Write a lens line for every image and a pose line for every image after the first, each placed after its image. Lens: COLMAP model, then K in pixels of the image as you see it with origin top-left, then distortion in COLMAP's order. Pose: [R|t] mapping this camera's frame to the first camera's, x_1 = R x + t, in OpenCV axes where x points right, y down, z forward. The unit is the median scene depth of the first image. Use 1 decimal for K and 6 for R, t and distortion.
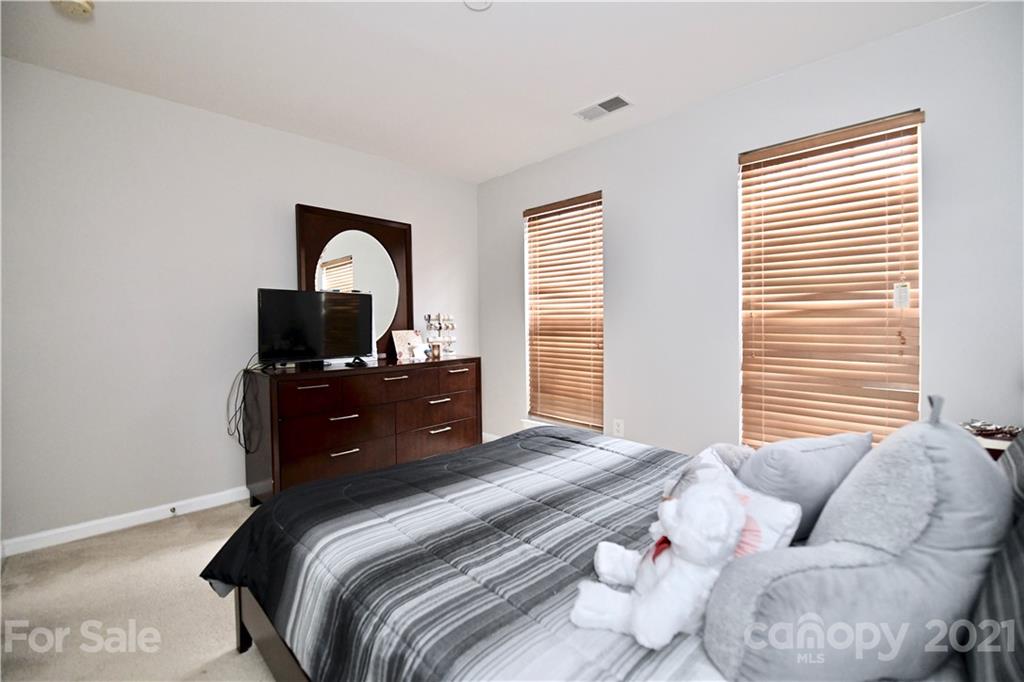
lens RADIAL K [[435.8, 0, 507.3], [0, 435.8, 331.6], [0, 0, 1]] dist [-0.000991, -0.012886]
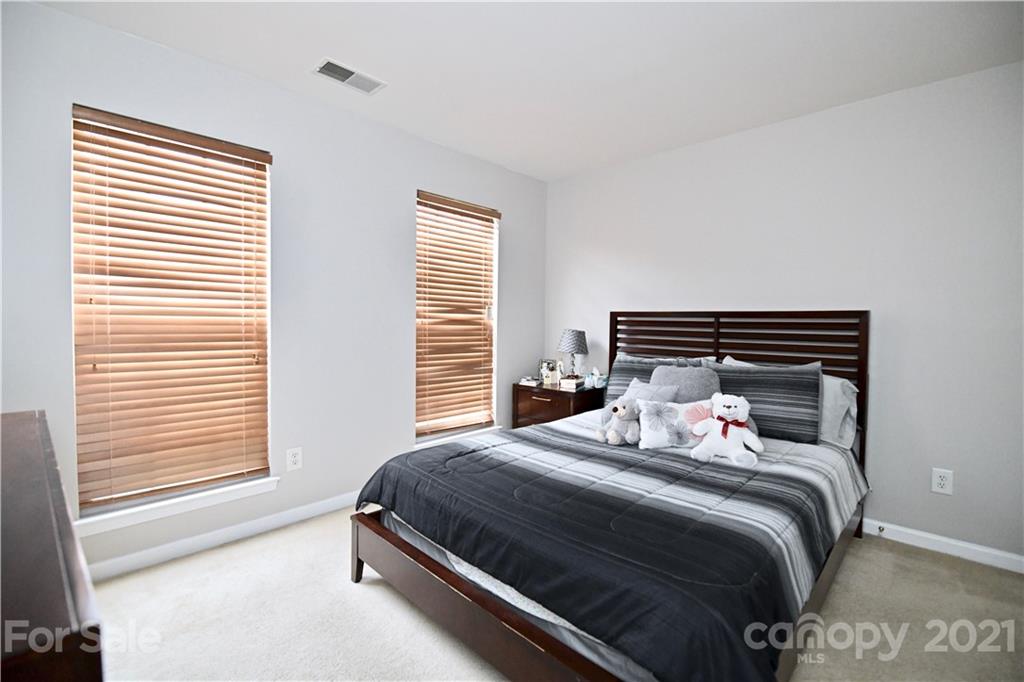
lens RADIAL K [[435.8, 0, 507.3], [0, 435.8, 331.6], [0, 0, 1]] dist [-0.000991, -0.012886]
pose [[-0.011852, -0.013064, 0.999844, -0.696616], [0.014003, 0.999814, 0.013229, -0.025844], [-0.999832, 0.014157, -0.011667, 0.777536]]
